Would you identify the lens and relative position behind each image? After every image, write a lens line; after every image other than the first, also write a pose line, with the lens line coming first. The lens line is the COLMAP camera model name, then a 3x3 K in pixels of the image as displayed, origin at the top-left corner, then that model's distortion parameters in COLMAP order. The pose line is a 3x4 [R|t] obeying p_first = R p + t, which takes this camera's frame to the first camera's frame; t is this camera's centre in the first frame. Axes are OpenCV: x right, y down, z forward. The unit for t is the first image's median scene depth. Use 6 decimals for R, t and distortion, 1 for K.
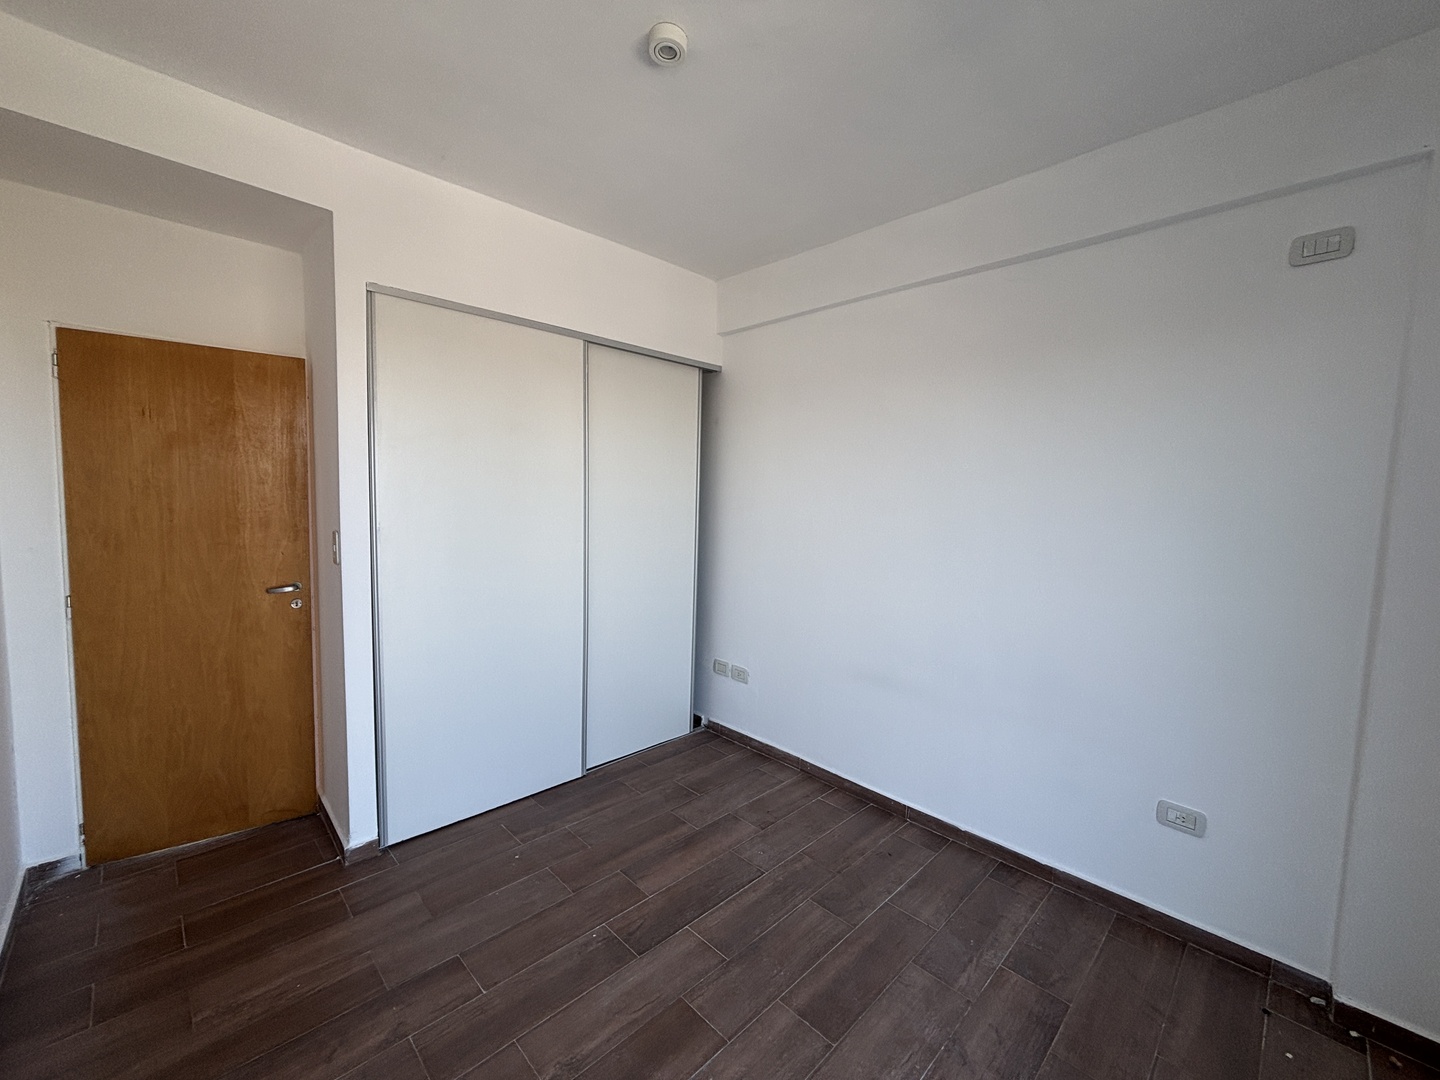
lens RADIAL K [[584.1, 0, 720.0], [0, 584.1, 540.0], [0, 0, 1]] dist [0.000458, 0.000115]
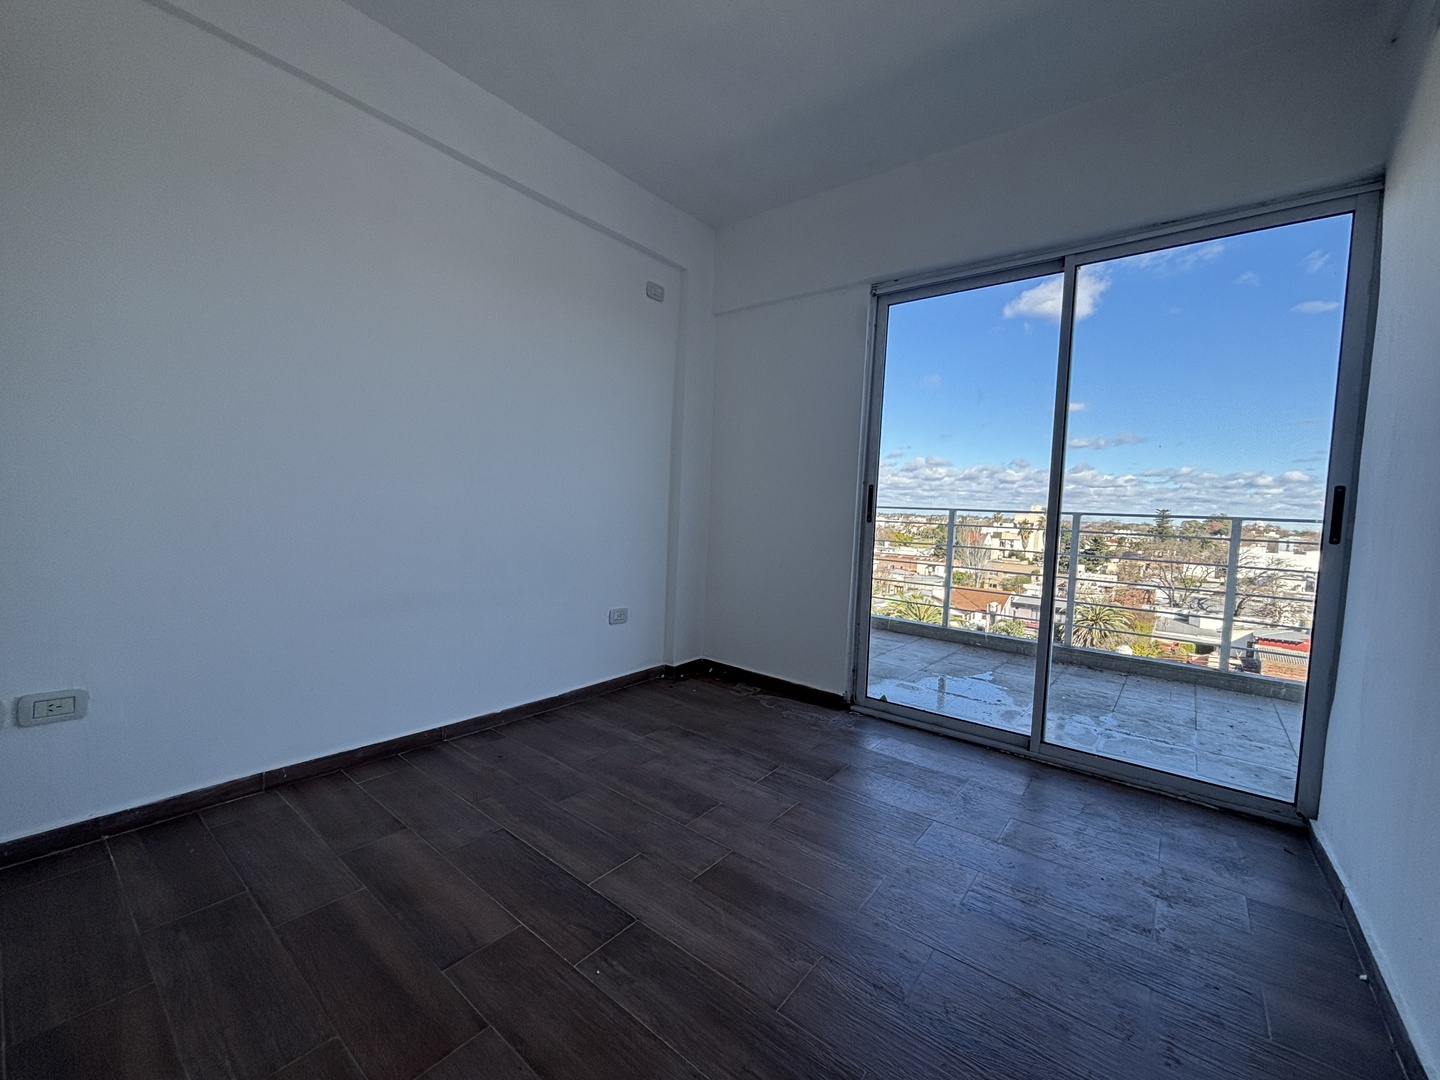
lens RADIAL K [[584.1, 0, 720.0], [0, 584.1, 540.0], [0, 0, 1]] dist [0.000458, 0.000115]
pose [[-0.123442, -0.084877, 0.988715, -0.790818], [0.034364, 0.995372, 0.089739, 0.122028], [-0.991757, 0.045054, -0.119954, 0.855543]]
